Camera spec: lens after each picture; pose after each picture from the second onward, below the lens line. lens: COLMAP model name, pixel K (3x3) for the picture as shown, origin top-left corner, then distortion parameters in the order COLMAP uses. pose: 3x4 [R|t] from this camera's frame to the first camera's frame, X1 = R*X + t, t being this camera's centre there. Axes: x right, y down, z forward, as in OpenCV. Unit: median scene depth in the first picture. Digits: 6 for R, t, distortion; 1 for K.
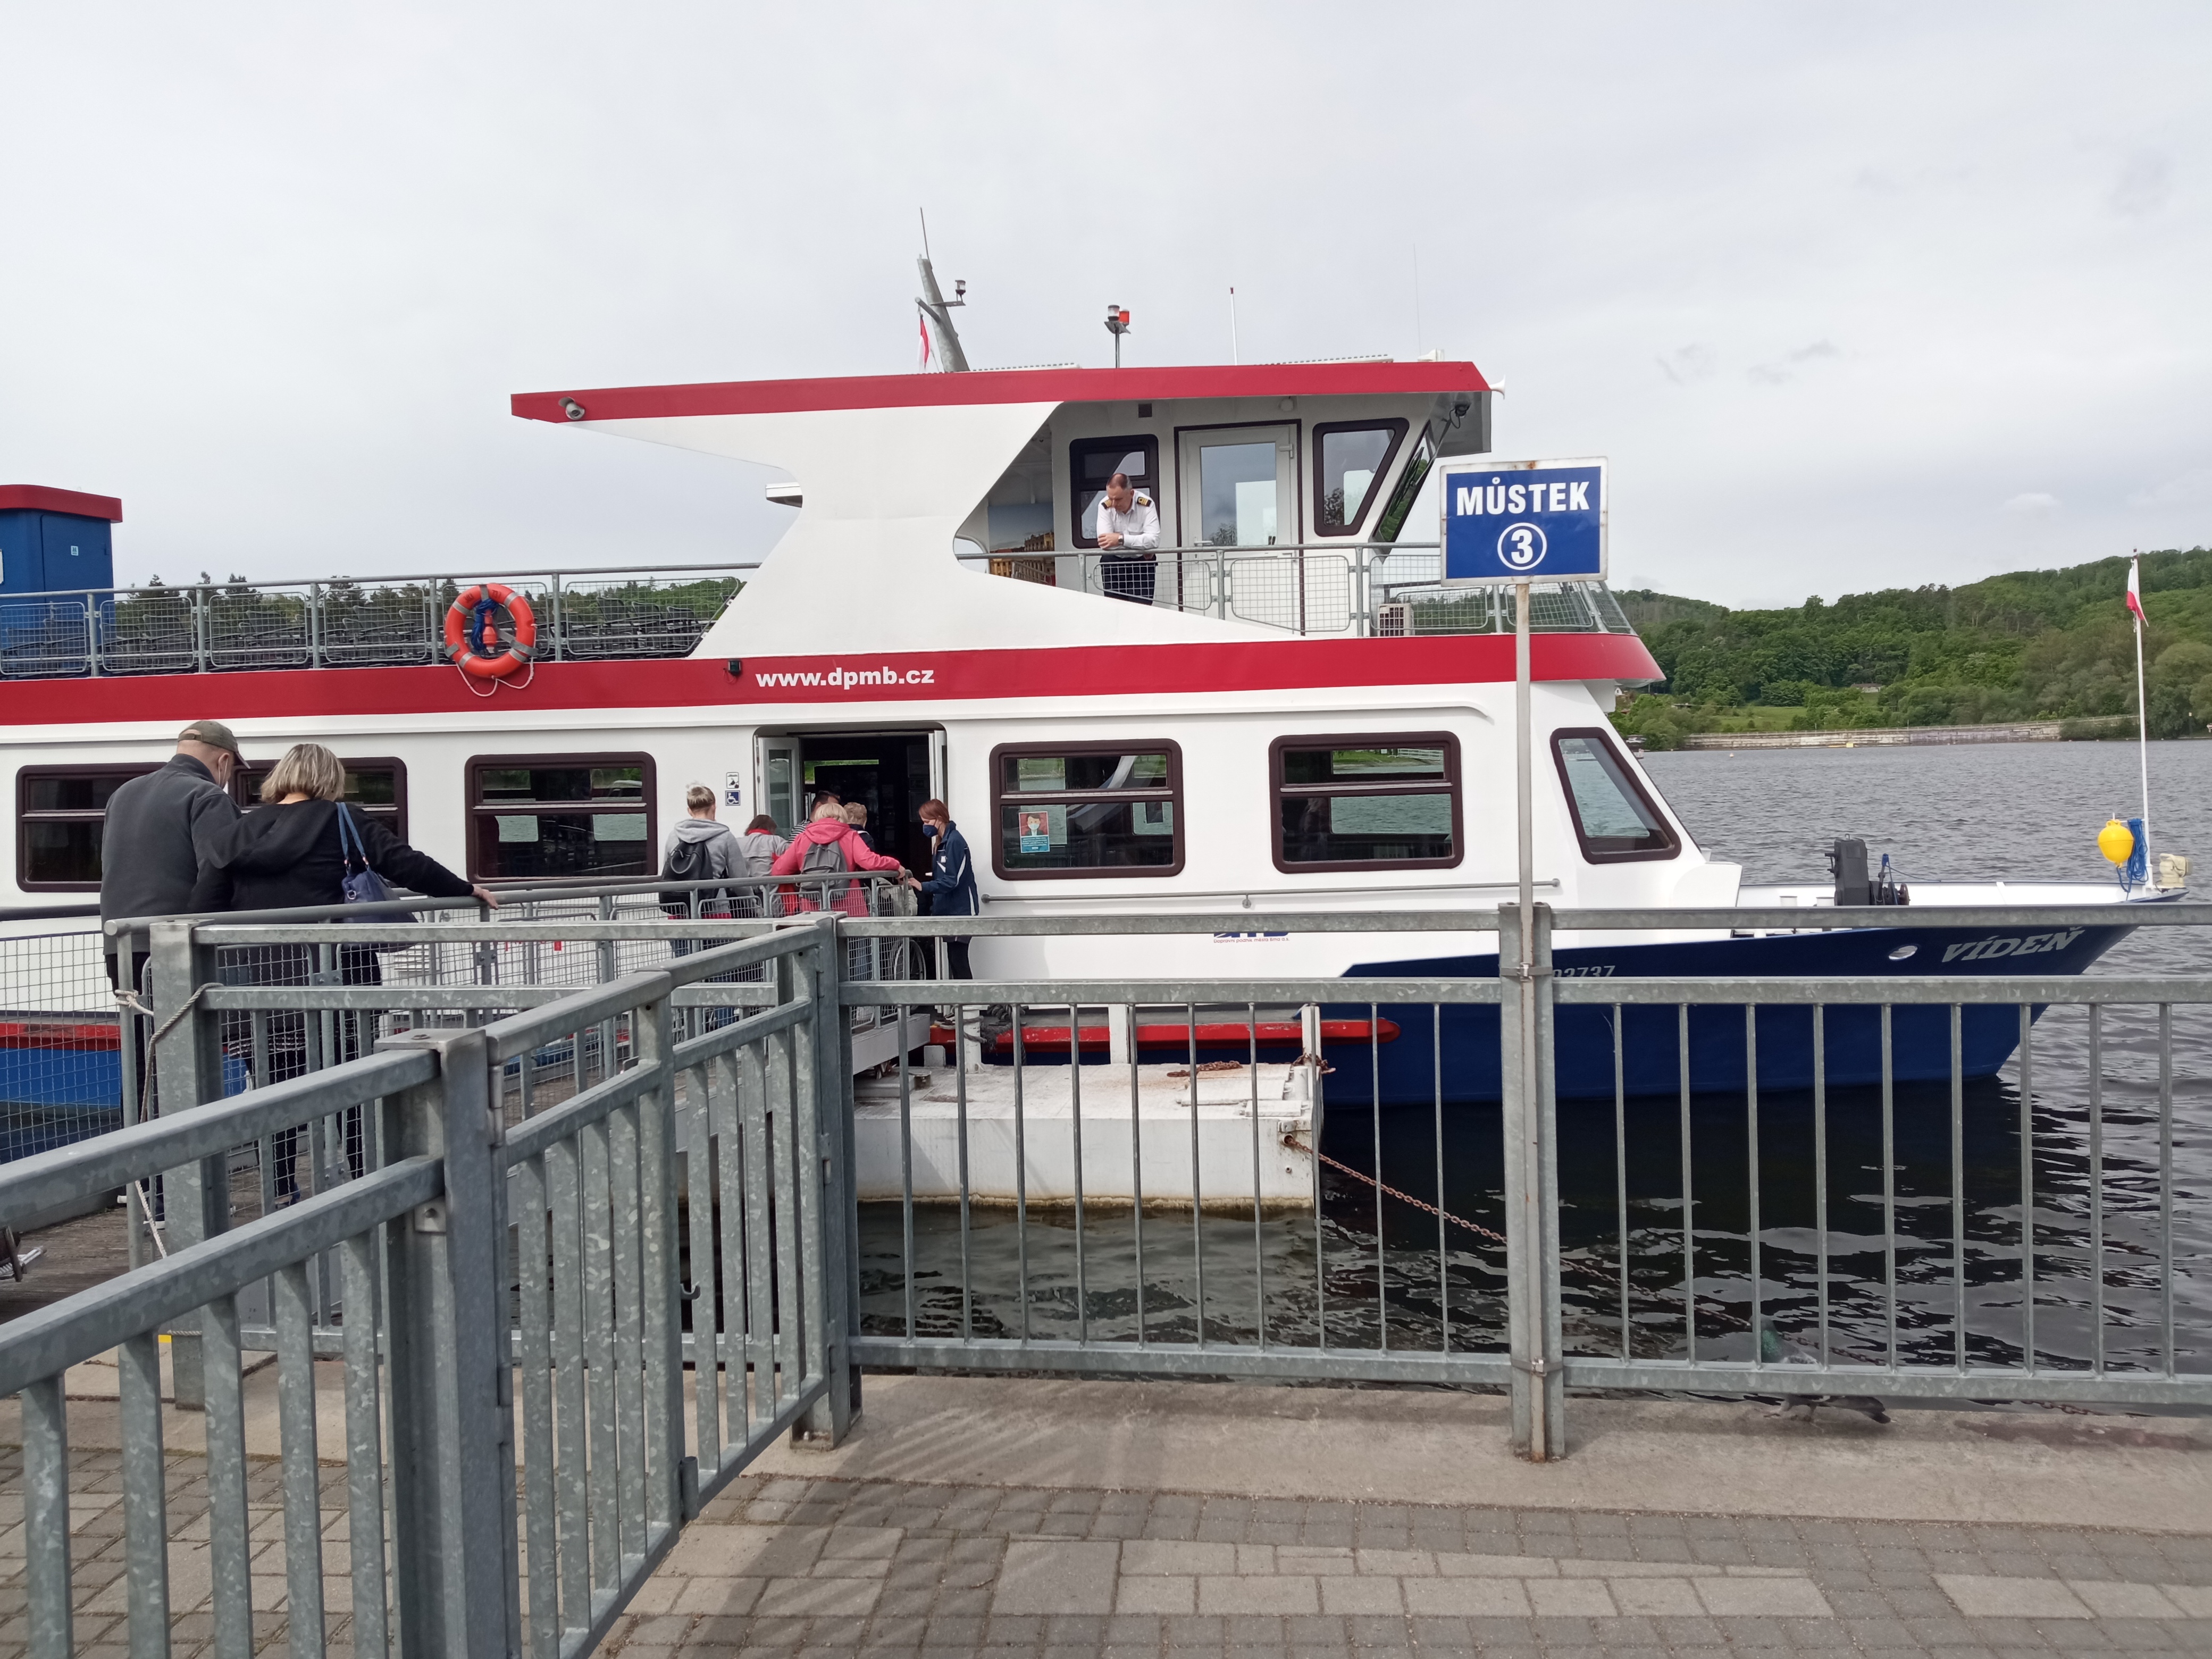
lens RADIAL K [[1911.0, 0, 1108.7], [0, 1911.0, 780.2], [0, 0, 1]] dist [0.170143, -0.329971]
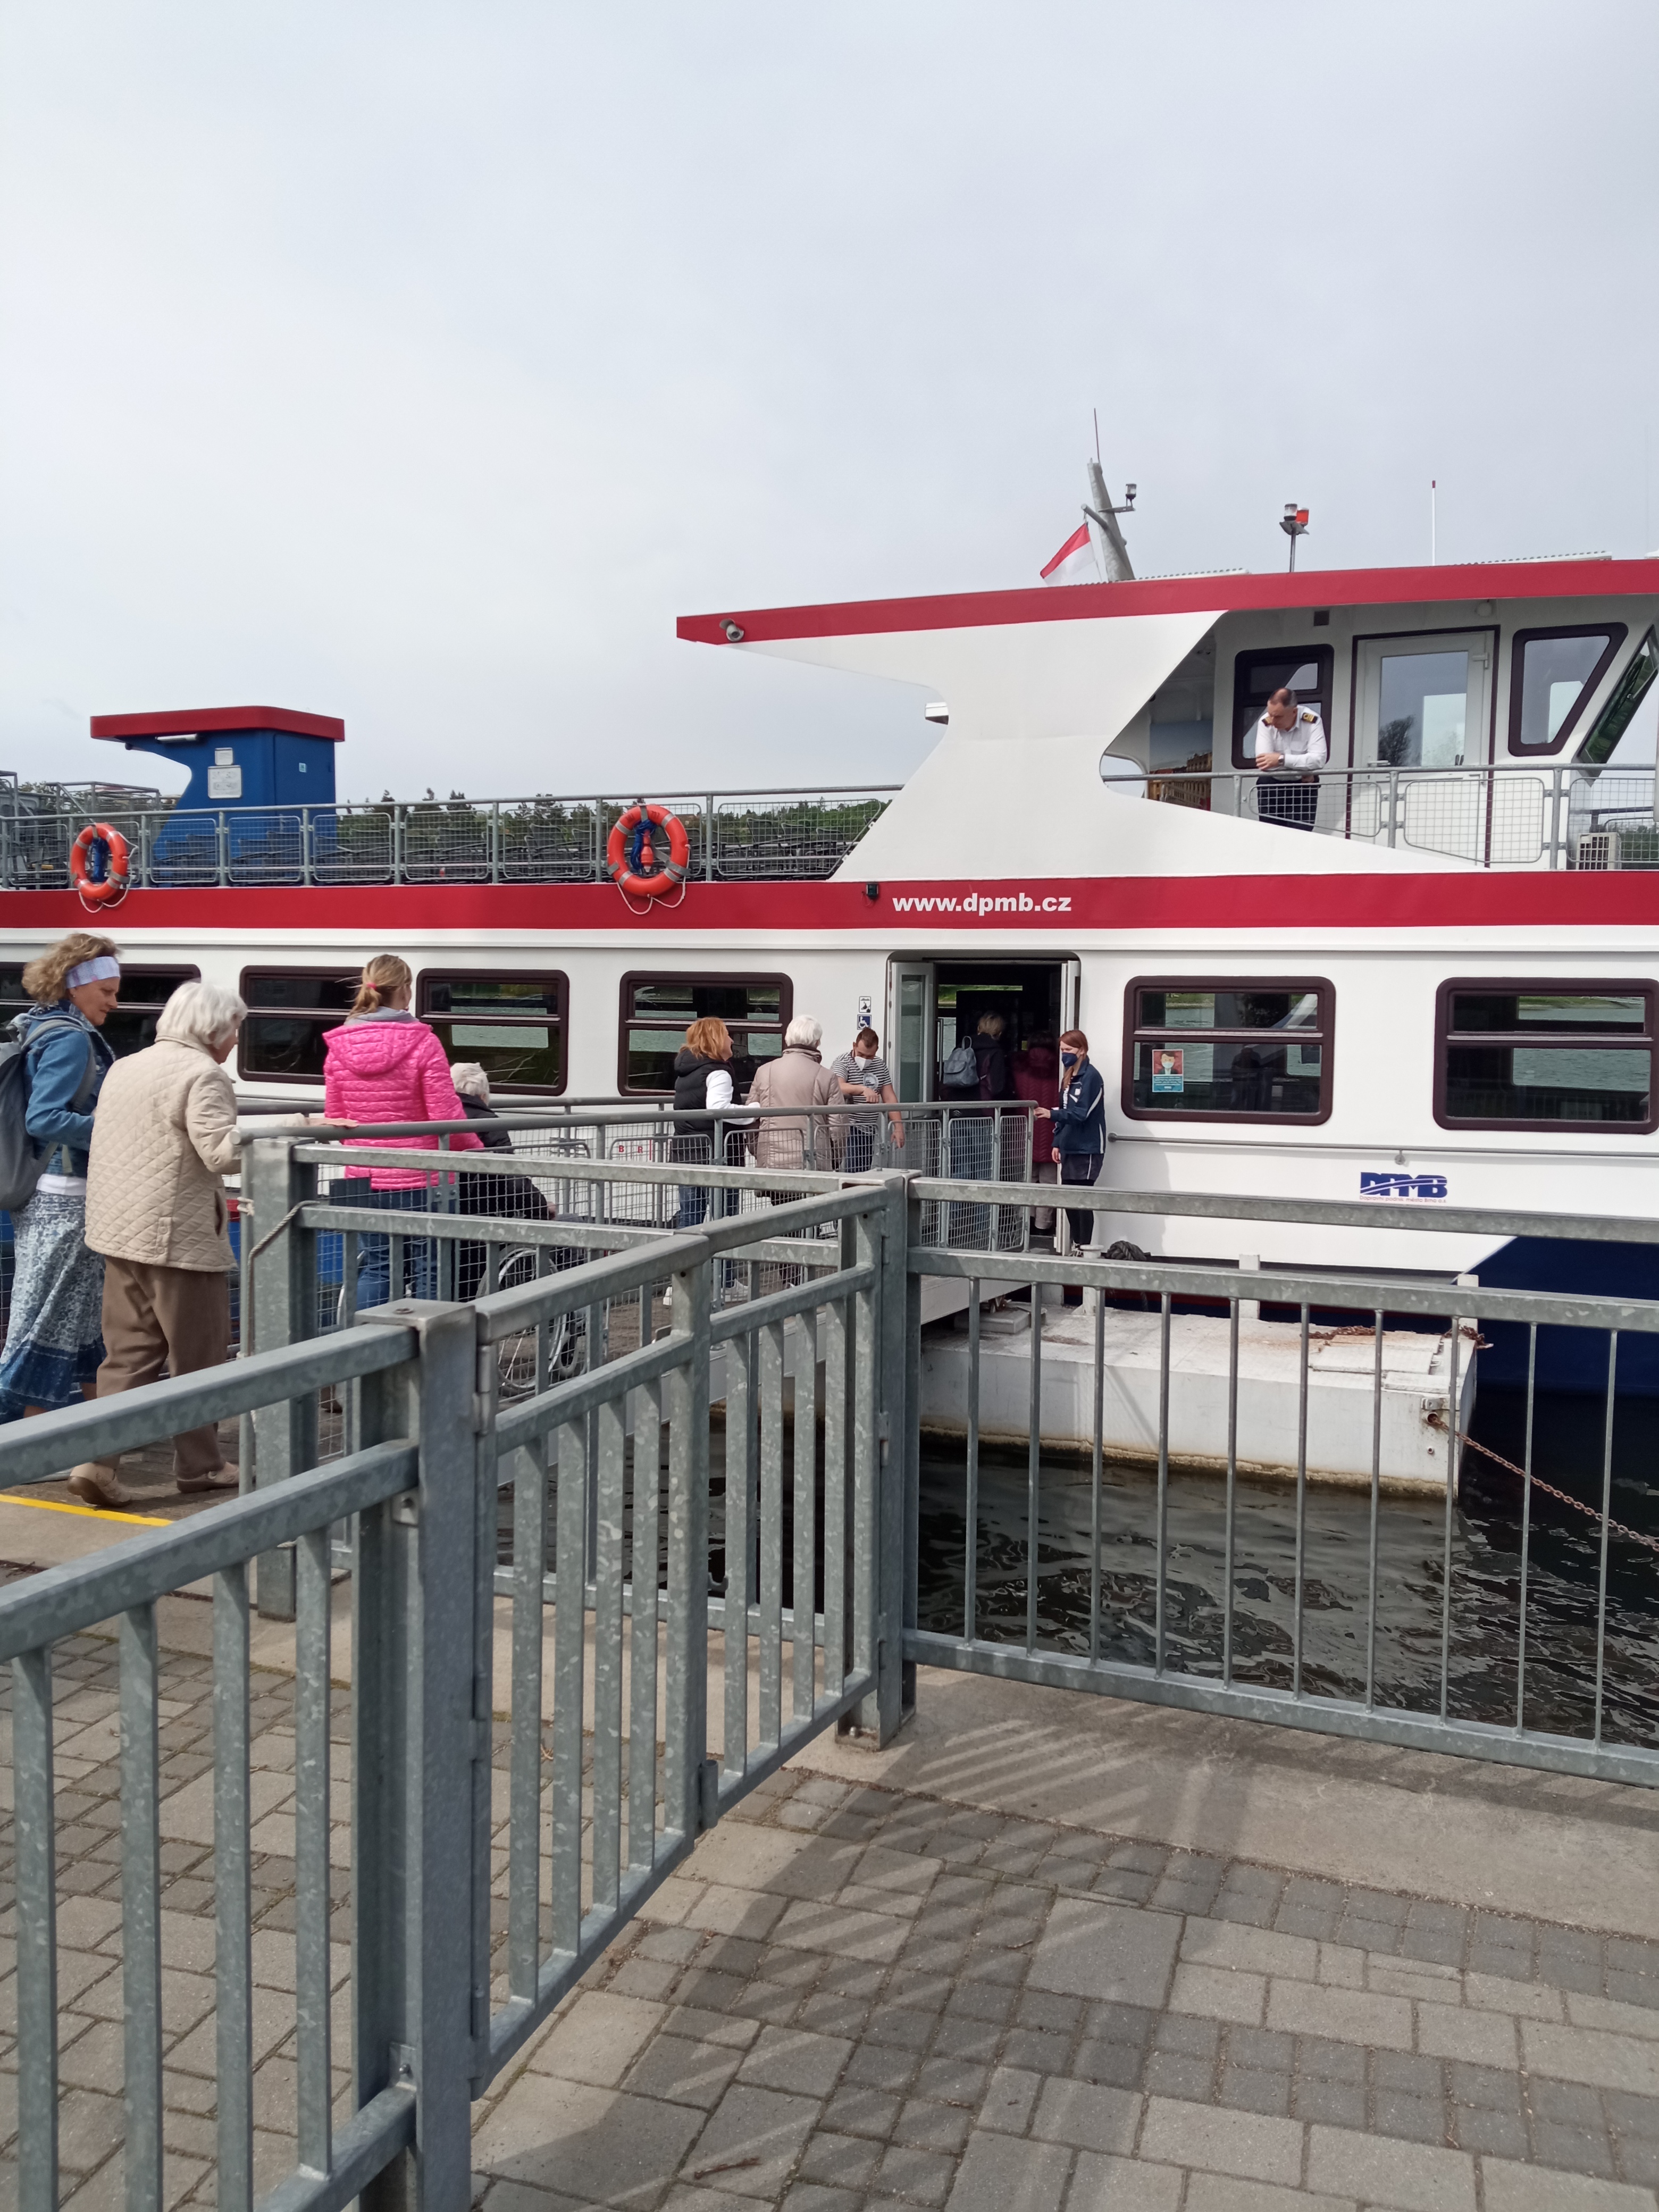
lens RADIAL K [[1805.2, 0, 829.5], [0, 1805.2, 1106.0], [0, 0, 1]] dist [0.136281, -0.239429]
pose [[0.969666, 0.051309, -0.238988, 0.027205], [-0.036116, 0.997064, 0.067524, -0.020029], [0.241751, -0.056844, 0.968672, 0.160864]]
